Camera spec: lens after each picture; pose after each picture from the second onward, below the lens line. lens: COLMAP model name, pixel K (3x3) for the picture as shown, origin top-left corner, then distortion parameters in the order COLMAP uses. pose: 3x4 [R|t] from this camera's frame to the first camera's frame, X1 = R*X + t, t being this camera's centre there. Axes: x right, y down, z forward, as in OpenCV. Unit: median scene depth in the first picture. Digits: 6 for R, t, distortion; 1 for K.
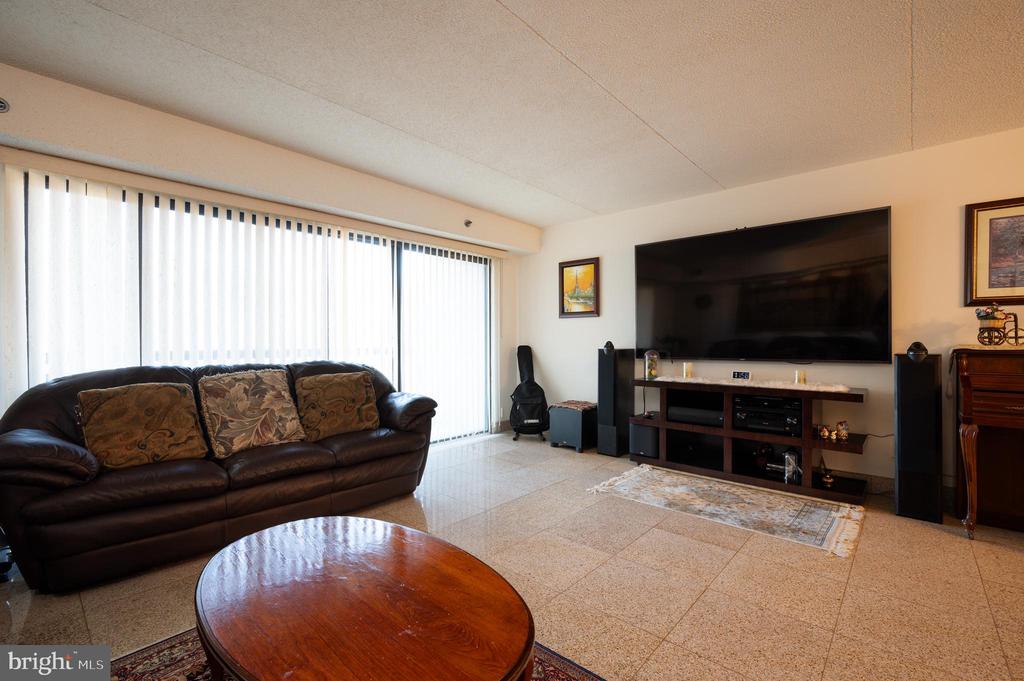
lens RADIAL K [[442.9, 0, 516.8], [0, 442.9, 340.2], [0, 0, 1]] dist [-0.001332, 0.000371]
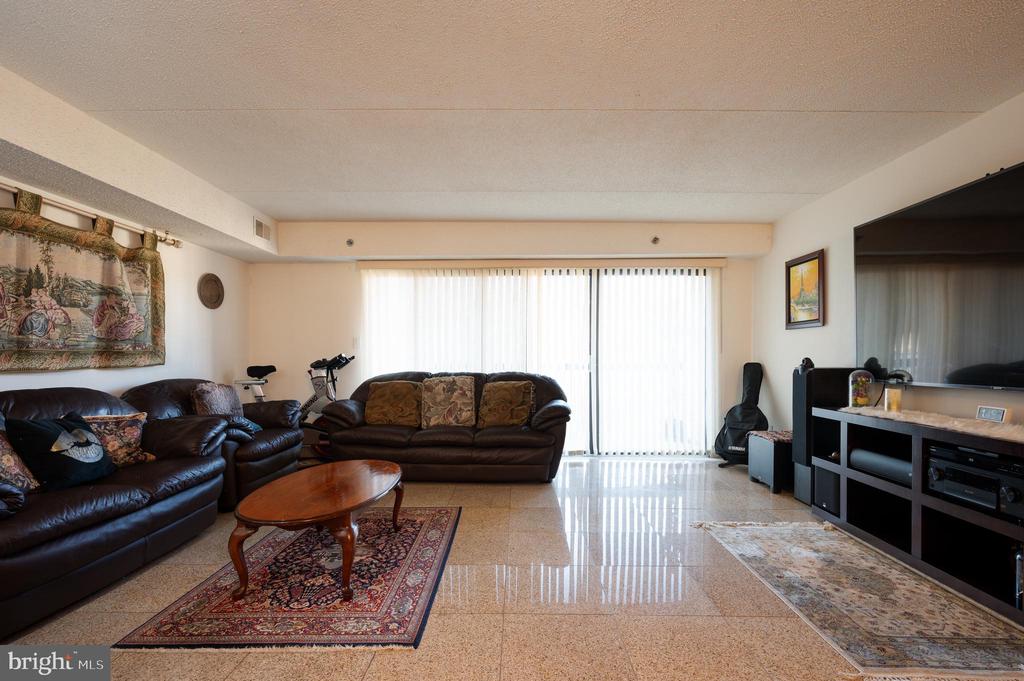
lens RADIAL K [[453.2, 0, 521.8], [0, 453.2, 357.3], [0, 0, 1]] dist [0.000089, 0.000011]
pose [[0.668912, 0.001494, -0.743340, 0.647035], [-0.001134, 0.999999, 0.000990, 0.001671], [0.743341, 0.000180, 0.668913, 0.125846]]
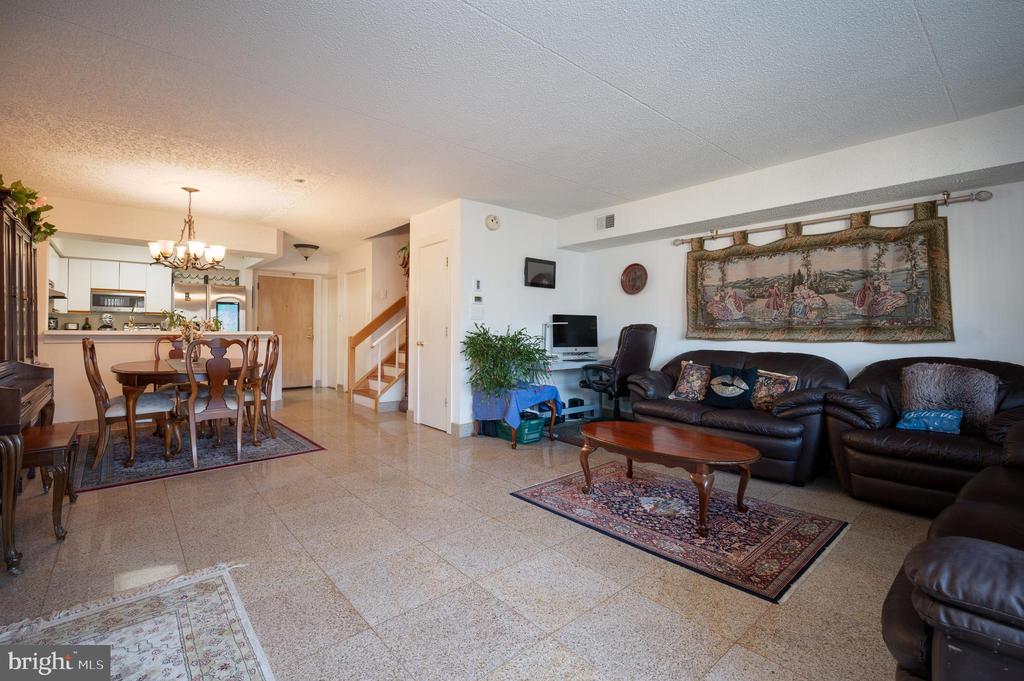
lens RADIAL K [[462.6, 0, 523.0], [0, 462.6, 323.8], [0, 0, 1]] dist [-0.002829, -0.000262]
pose [[-0.992396, -0.001234, 0.123083, 0.013623], [-0.003077, 0.999886, -0.014785, 0.002401], [-0.123050, -0.015051, -0.992286, 1.370699]]
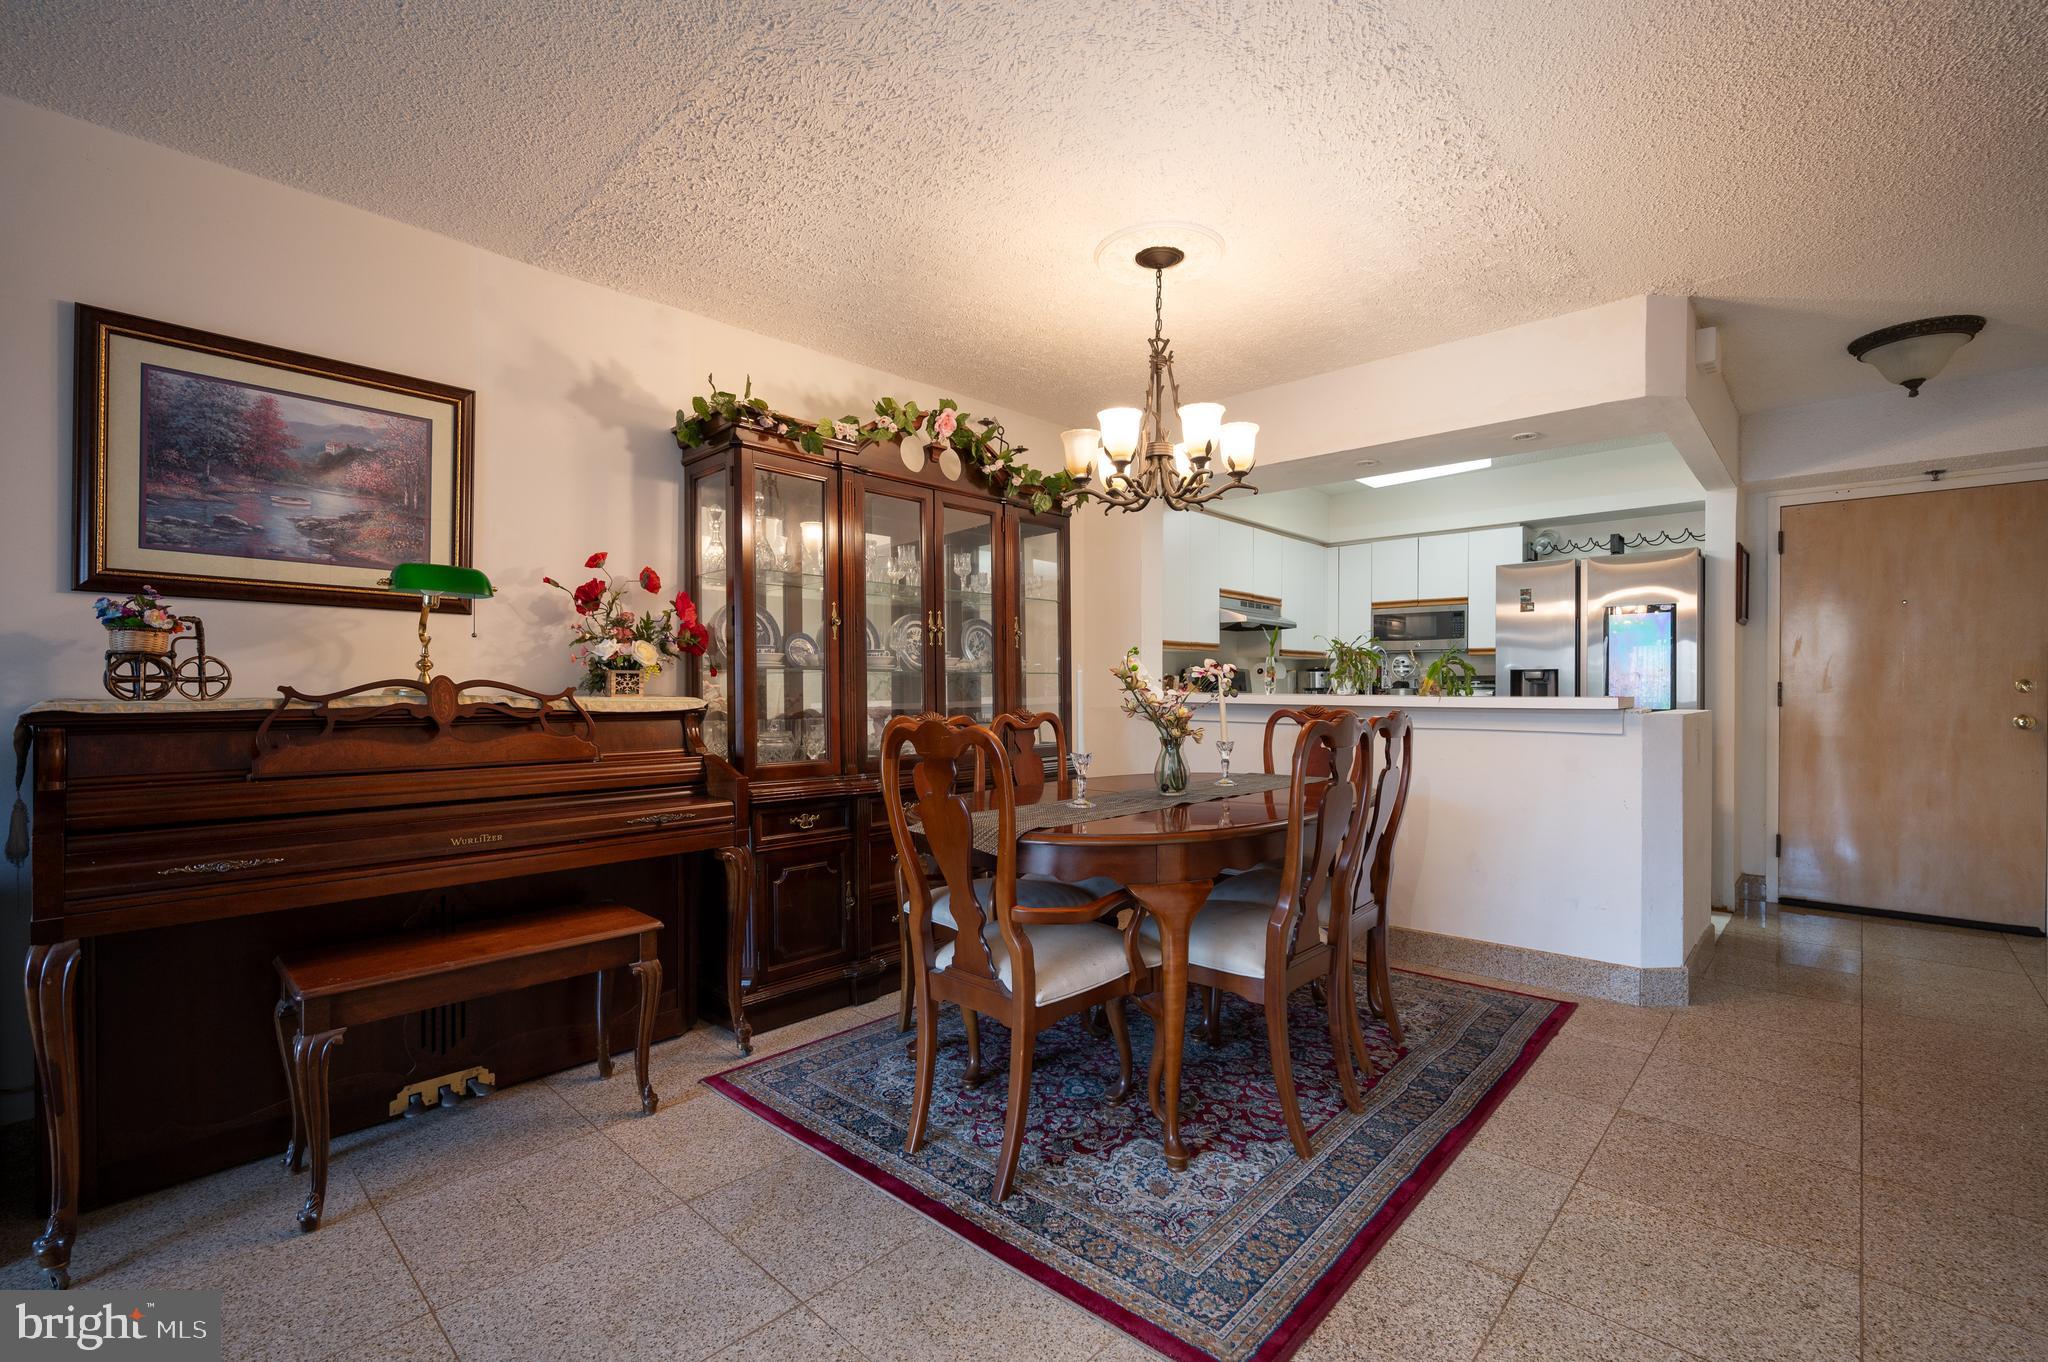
lens RADIAL K [[913.3, 0, 1032.0], [0, 913.3, 688.1], [0, 0, 1]] dist [-0.002152, -0.000347]
pose [[0.021383, 0.002571, 0.999768, 0.287349], [-0.001730, 0.999995, -0.002534, 0.001787], [-0.999770, -0.001676, 0.021388, 0.209051]]
